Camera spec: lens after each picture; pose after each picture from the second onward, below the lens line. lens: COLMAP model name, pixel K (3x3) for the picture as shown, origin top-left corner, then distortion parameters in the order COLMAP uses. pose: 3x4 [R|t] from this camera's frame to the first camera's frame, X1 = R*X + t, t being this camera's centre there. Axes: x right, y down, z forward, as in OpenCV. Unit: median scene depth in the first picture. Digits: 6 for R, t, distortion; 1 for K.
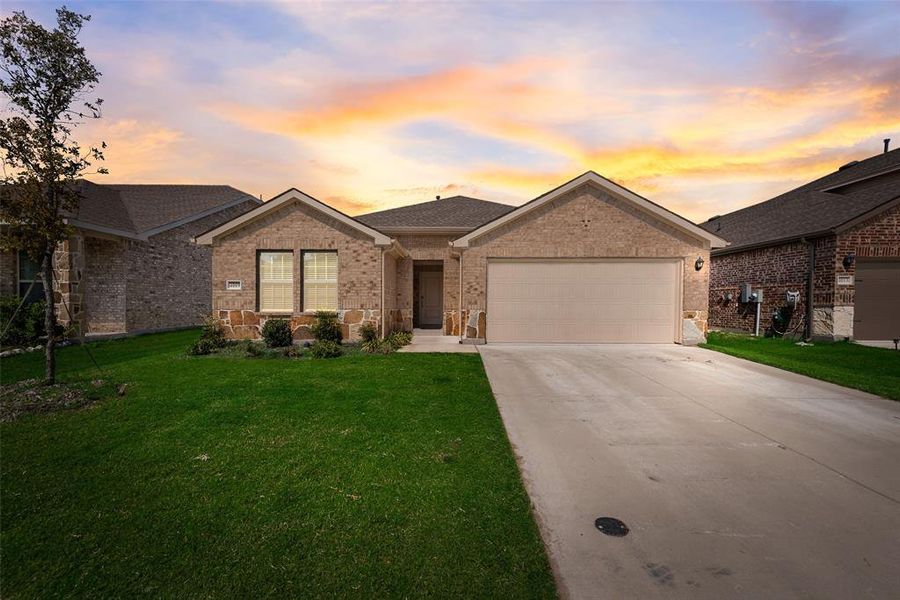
lens RADIAL K [[349.7, 0, 449.1], [0, 349.7, 305.0], [0, 0, 1]] dist [0.009192, -0.001805]
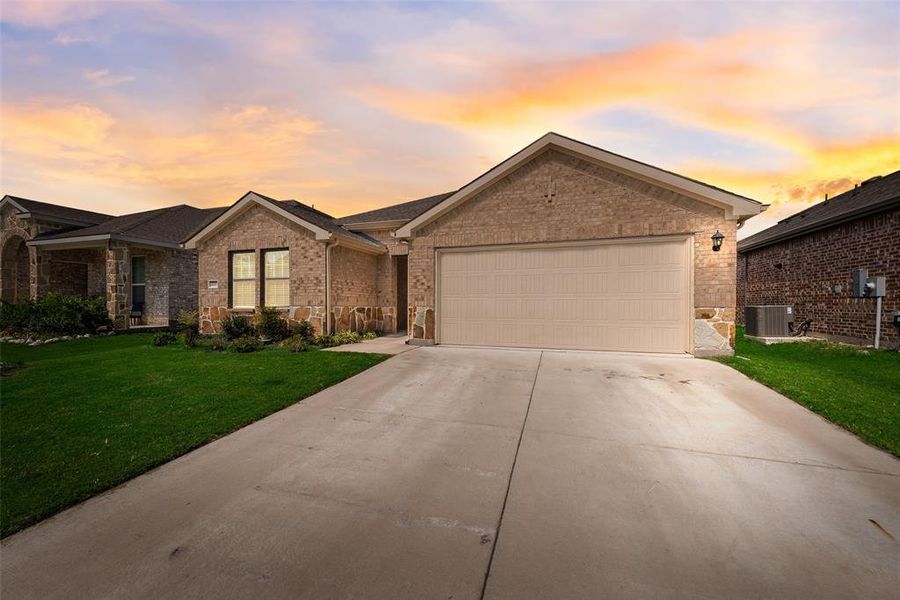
lens RADIAL K [[349.7, 0, 445.2], [0, 349.7, 300.0], [0, 0, 1]] dist [0.009192, -0.001805]
pose [[0.950510, -0.005723, -0.310642, 0.410961], [0.000457, 0.999855, -0.017022, 0.011852], [0.310695, 0.016037, 0.950374, 0.170308]]
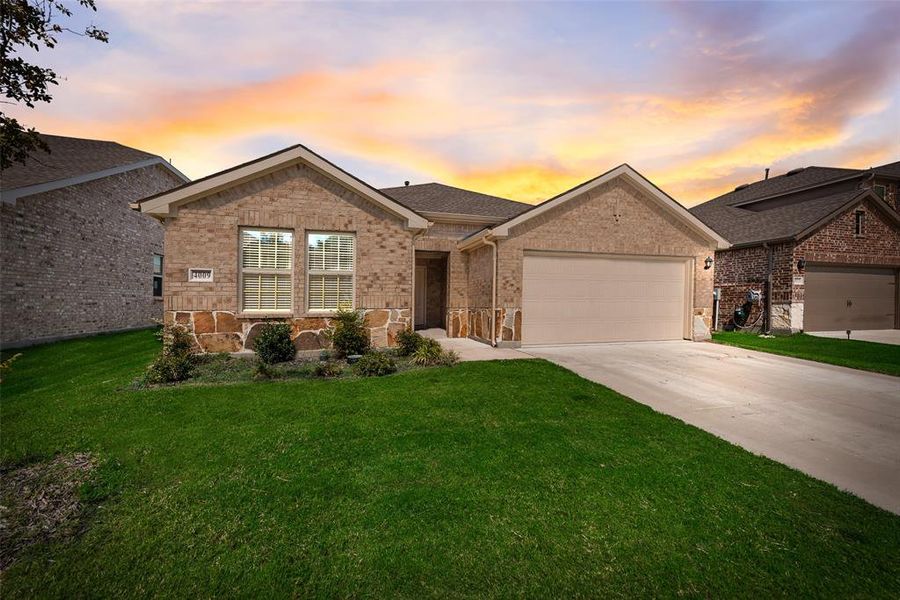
lens RADIAL K [[349.7, 0, 448.0], [0, 349.7, 304.8], [0, 0, 1]] dist [0.009192, -0.001805]
pose [[0.962823, -0.004242, 0.270101, -0.320252], [0.002733, 0.999978, 0.005965, -0.001078], [-0.270121, -0.005005, 0.962813, 0.194065]]
